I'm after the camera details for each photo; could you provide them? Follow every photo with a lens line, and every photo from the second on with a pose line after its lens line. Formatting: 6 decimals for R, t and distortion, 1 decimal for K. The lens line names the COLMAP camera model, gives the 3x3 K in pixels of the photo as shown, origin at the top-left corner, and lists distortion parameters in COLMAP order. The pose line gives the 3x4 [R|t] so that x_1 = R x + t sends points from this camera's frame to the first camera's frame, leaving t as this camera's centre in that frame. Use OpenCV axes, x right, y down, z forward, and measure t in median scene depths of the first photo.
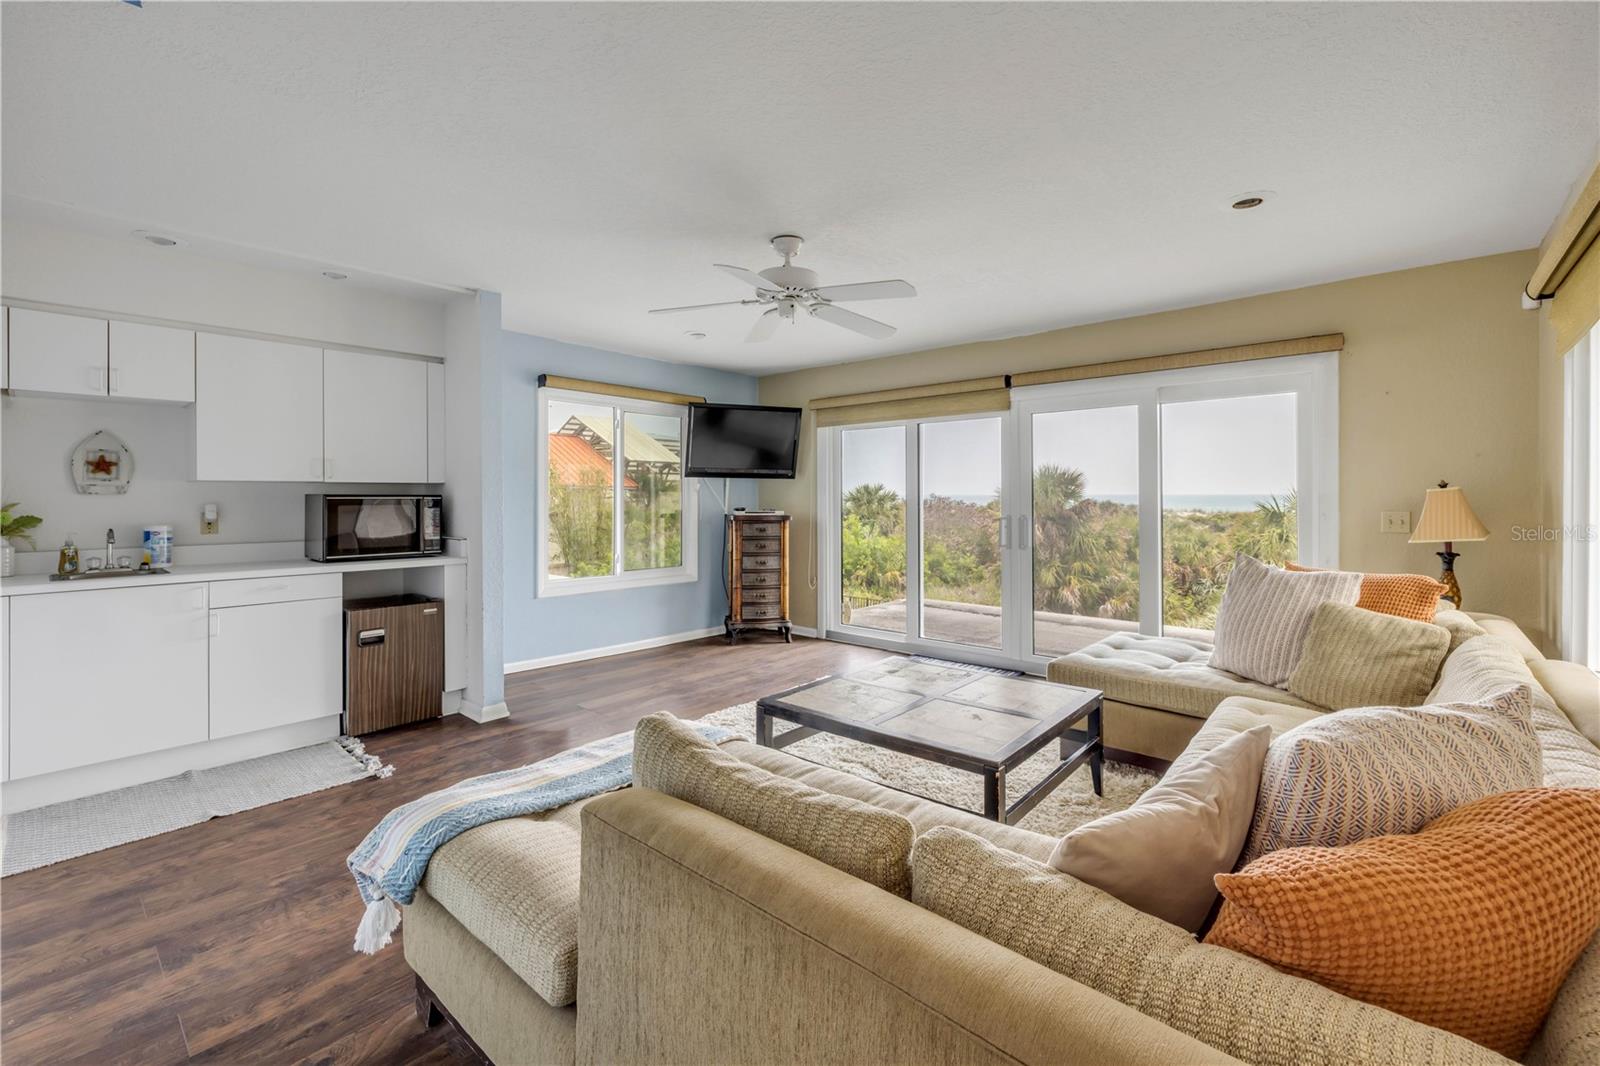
lens RADIAL K [[681.0, 0, 793.0], [0, 681.0, 510.4], [0, 0, 1]] dist [-0.000299, -0.000039]
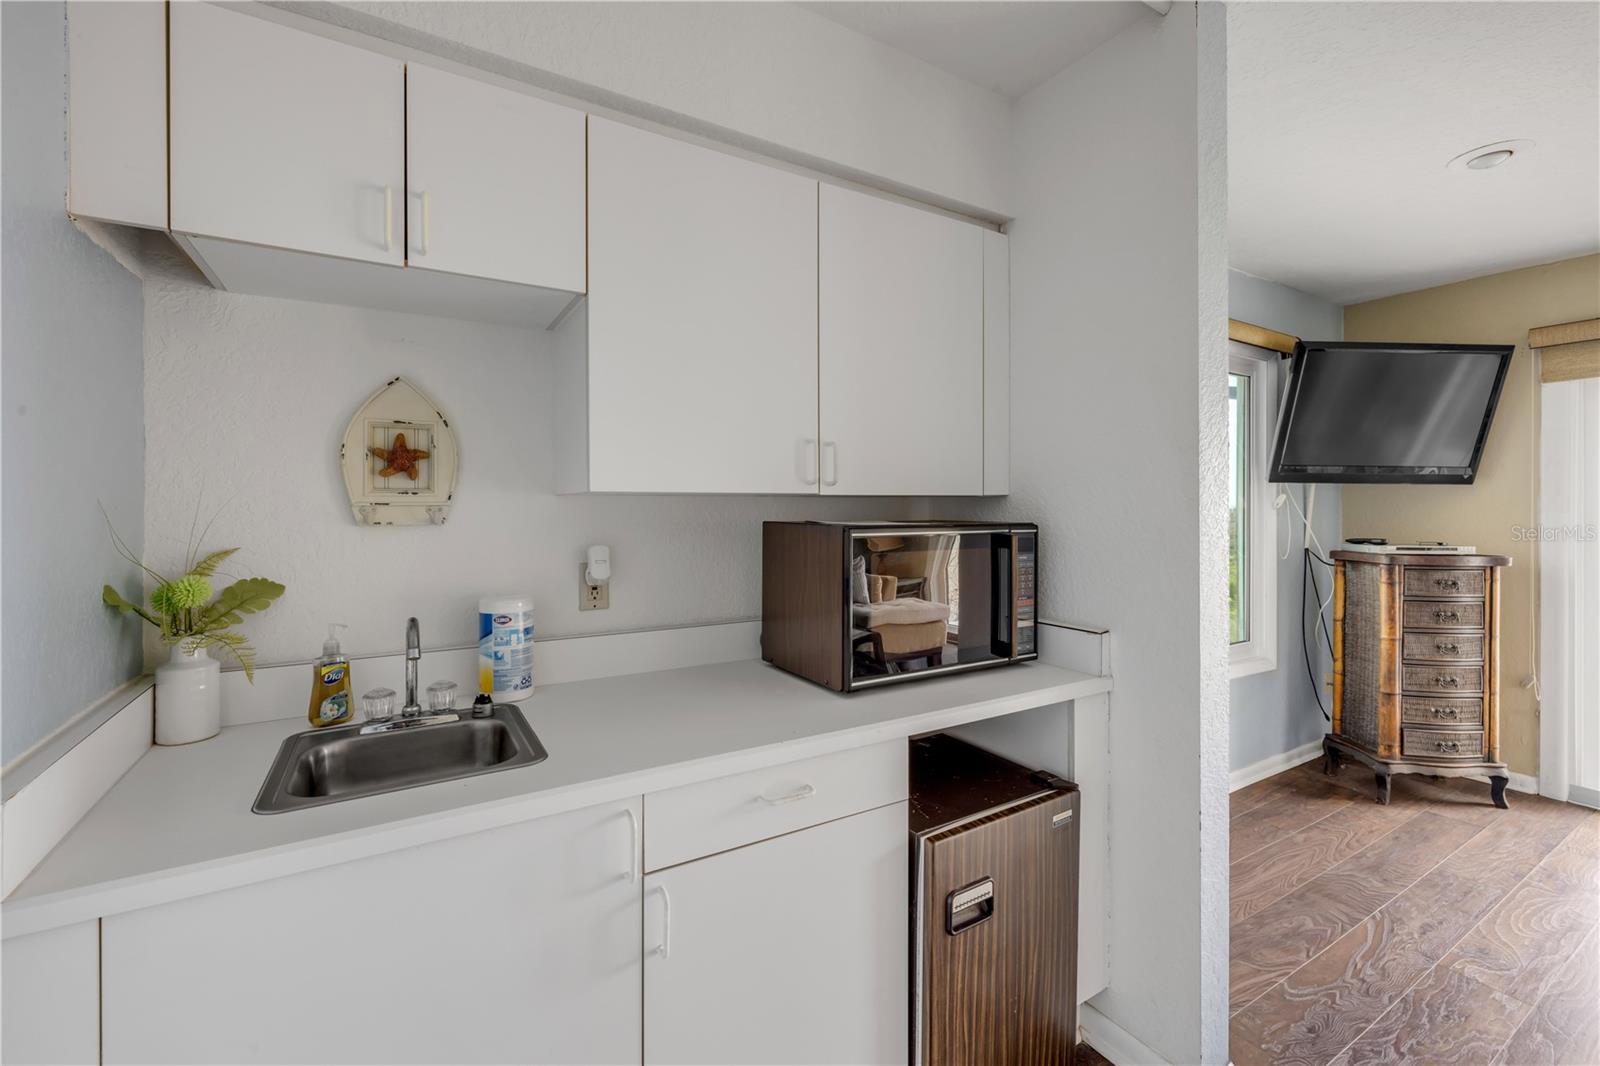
lens RADIAL K [[674.5, 0, 800.0], [0, 674.5, 533.0], [0, 0, 1]] dist [-0.003051, -0.000410]
pose [[0.956631, 0.012830, -0.291019, -0.610312], [-0.007214, 0.999767, 0.020361, -0.027521], [0.291213, -0.017379, 0.956500, 0.625981]]
